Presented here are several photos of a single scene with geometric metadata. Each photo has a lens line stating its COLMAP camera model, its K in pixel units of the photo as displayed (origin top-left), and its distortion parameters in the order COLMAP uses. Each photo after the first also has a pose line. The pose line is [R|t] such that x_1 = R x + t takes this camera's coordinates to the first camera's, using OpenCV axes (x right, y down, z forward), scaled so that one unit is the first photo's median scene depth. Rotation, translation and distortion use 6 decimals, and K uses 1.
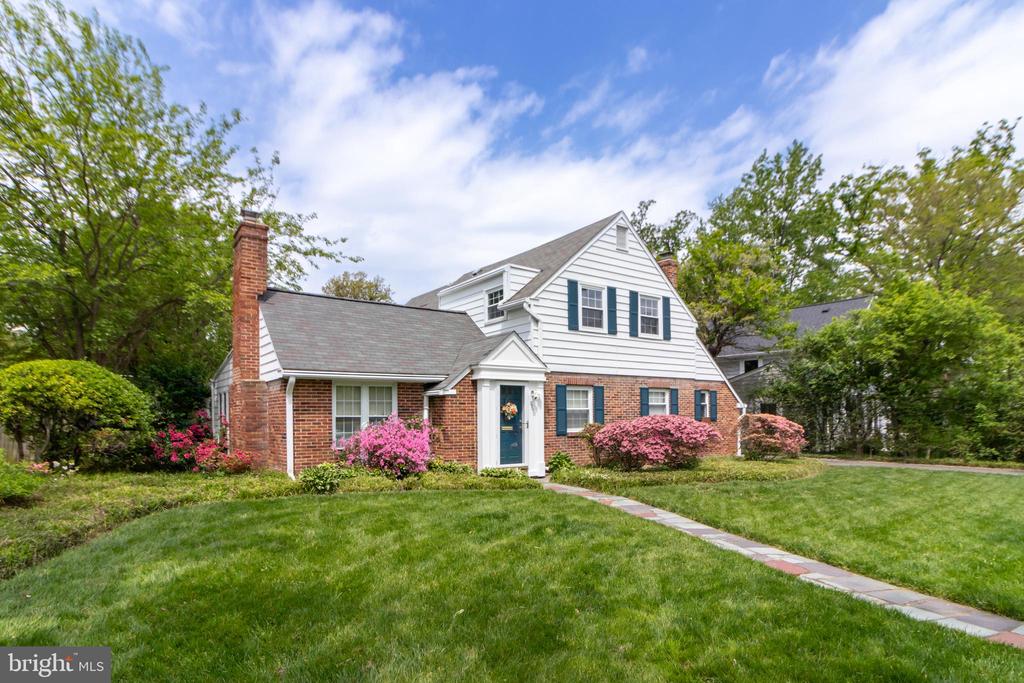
lens RADIAL K [[529.1, 0, 510.2], [0, 529.1, 333.0], [0, 0, 1]] dist [-0.000490, -0.000014]
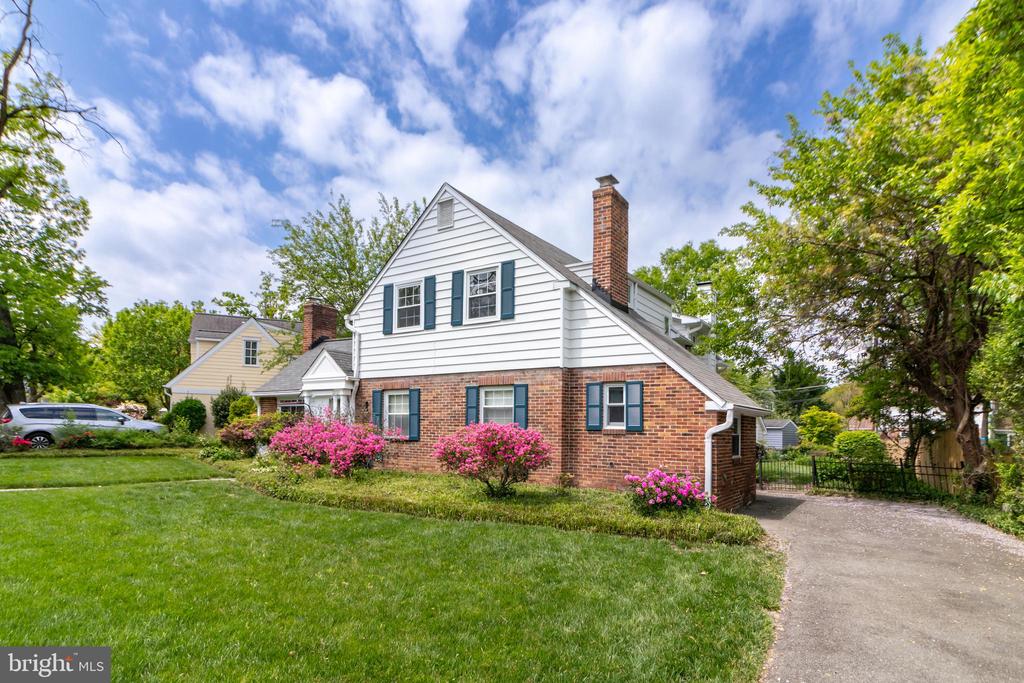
lens RADIAL K [[529.1, 0, 510.2], [0, 529.1, 333.0], [0, 0, 1]] dist [-0.000490, -0.000014]
pose [[0.361856, -0.131551, -0.922905, 1.037928], [0.143945, 0.986005, -0.084107, 0.100508], [0.921054, -0.102413, 0.375728, 0.770511]]
